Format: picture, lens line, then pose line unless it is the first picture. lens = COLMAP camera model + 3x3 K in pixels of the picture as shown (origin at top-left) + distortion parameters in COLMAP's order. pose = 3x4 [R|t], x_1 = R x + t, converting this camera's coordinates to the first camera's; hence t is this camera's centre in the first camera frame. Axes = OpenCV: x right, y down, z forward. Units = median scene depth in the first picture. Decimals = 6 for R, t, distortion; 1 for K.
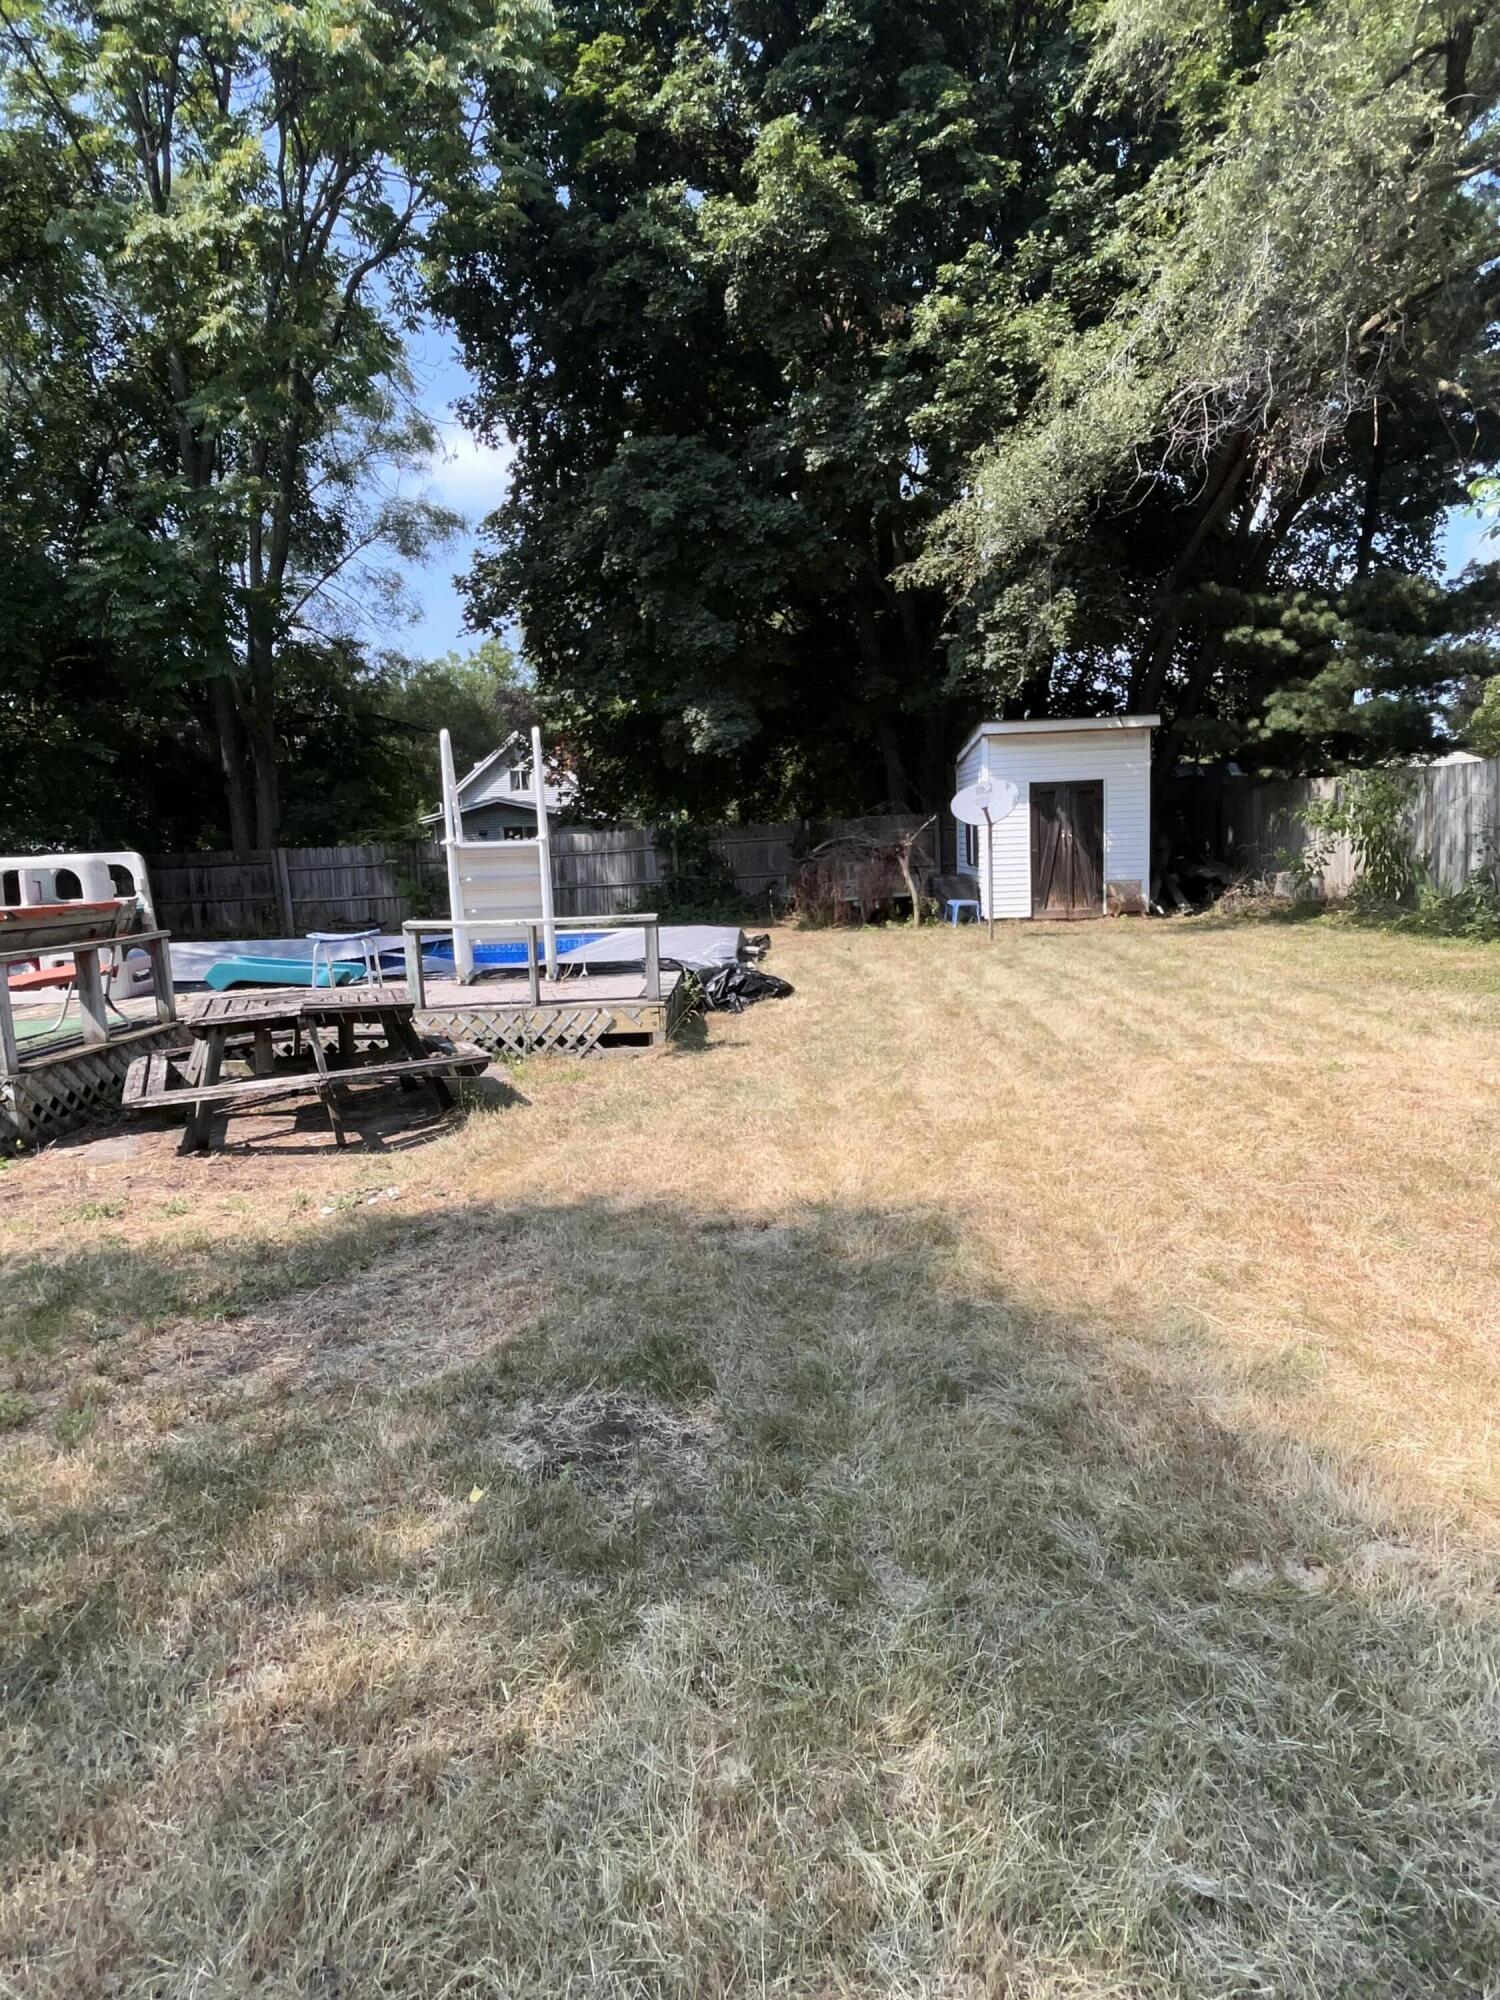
lens RADIAL K [[1064.5, 0, 743.3], [0, 1064.5, 991.5], [0, 0, 1]] dist [-0.017716, -0.000466]
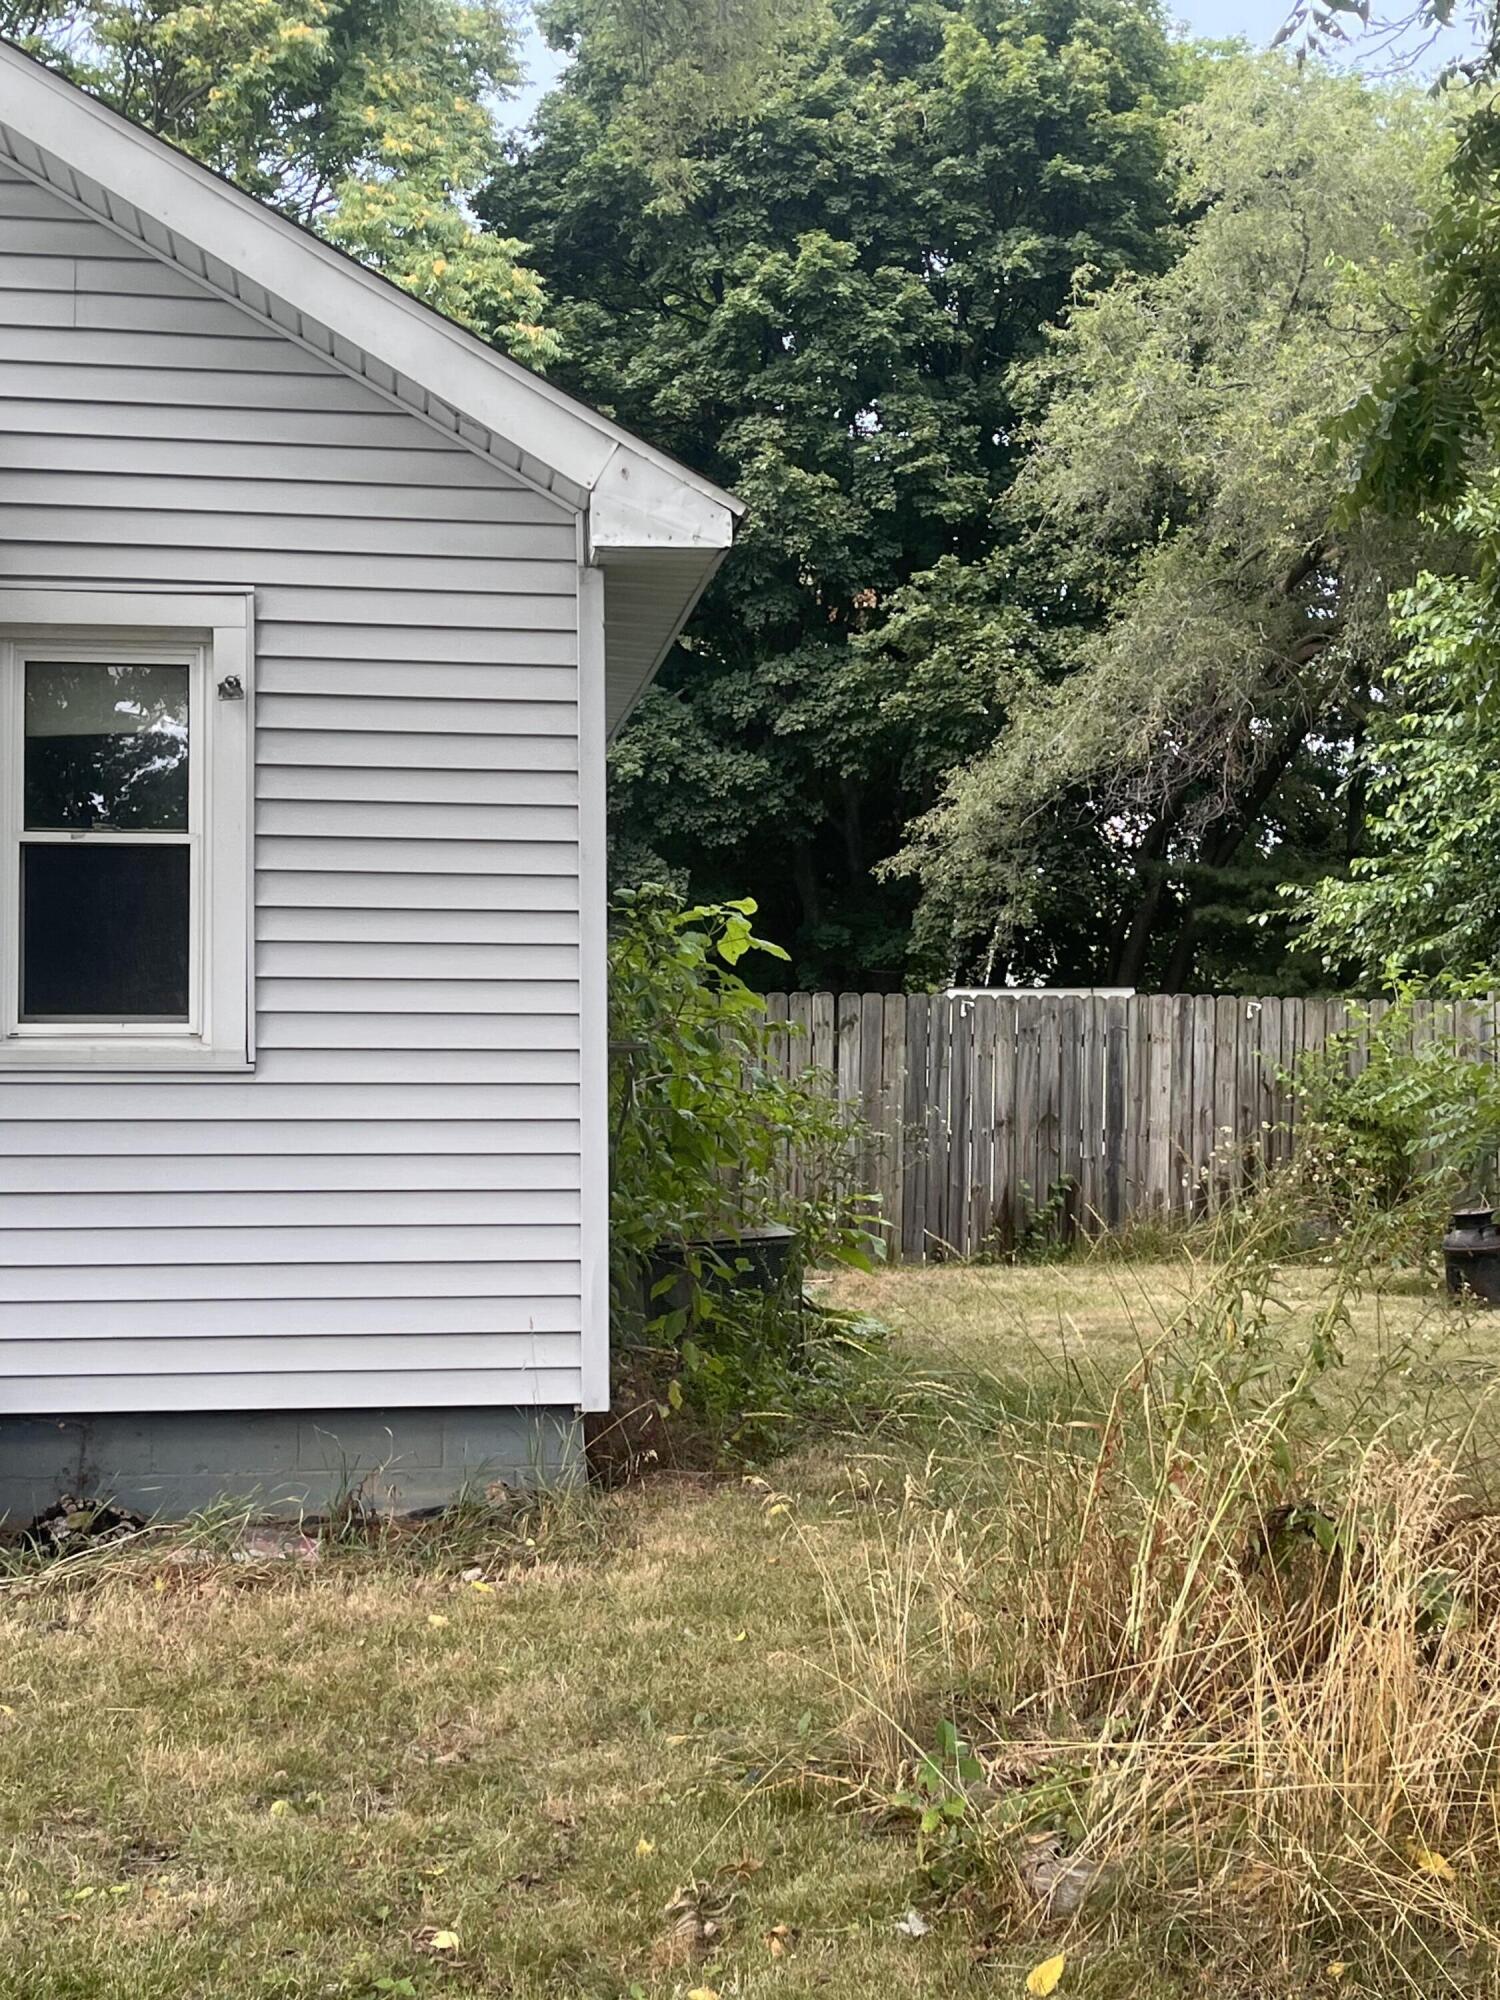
lens RADIAL K [[2733.1, 0, 748.7], [0, 2733.1, 1002.7], [0, 0, 1]] dist [-0.000839, 0.000000]
pose [[0.986467, 0.038660, 0.159339, -0.385285], [-0.007869, 0.981848, -0.189504, 0.250485], [-0.163773, 0.185686, 0.968865, -1.505502]]
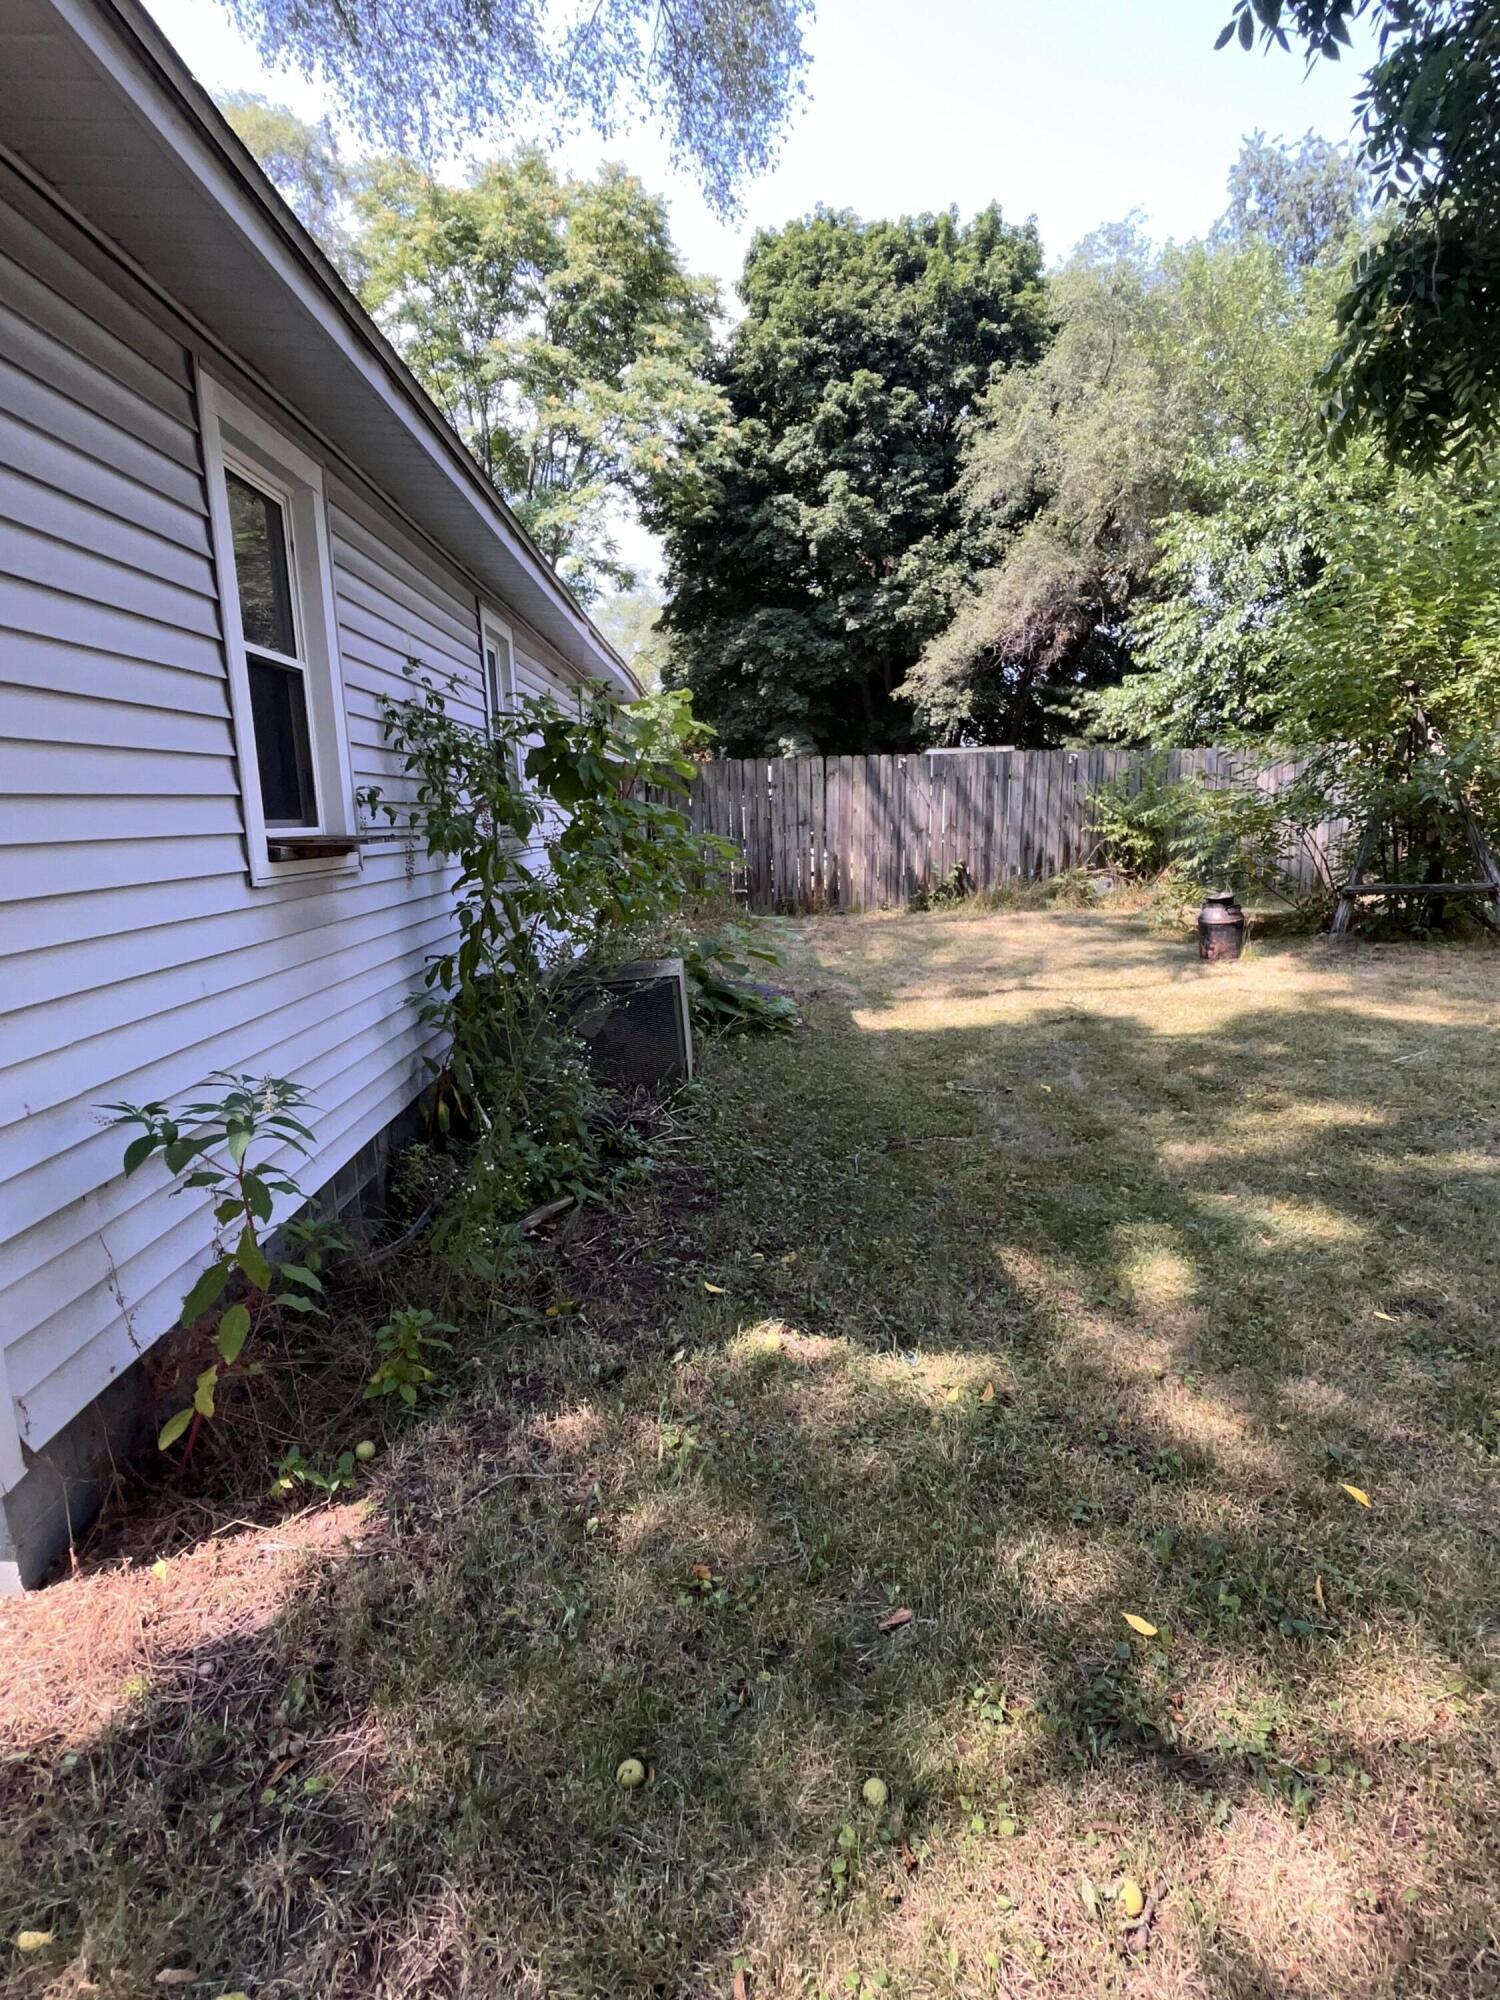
lens RADIAL K [[991.8, 0, 750.2], [0, 991.8, 1002.1], [0, 0, 1]] dist [-0.030593, 0.000028]
pose [[0.999253, -0.005497, 0.038242, -0.229096], [0.003529, 0.998675, 0.051340, 0.158344], [-0.038474, -0.051167, 0.997949, -1.068640]]
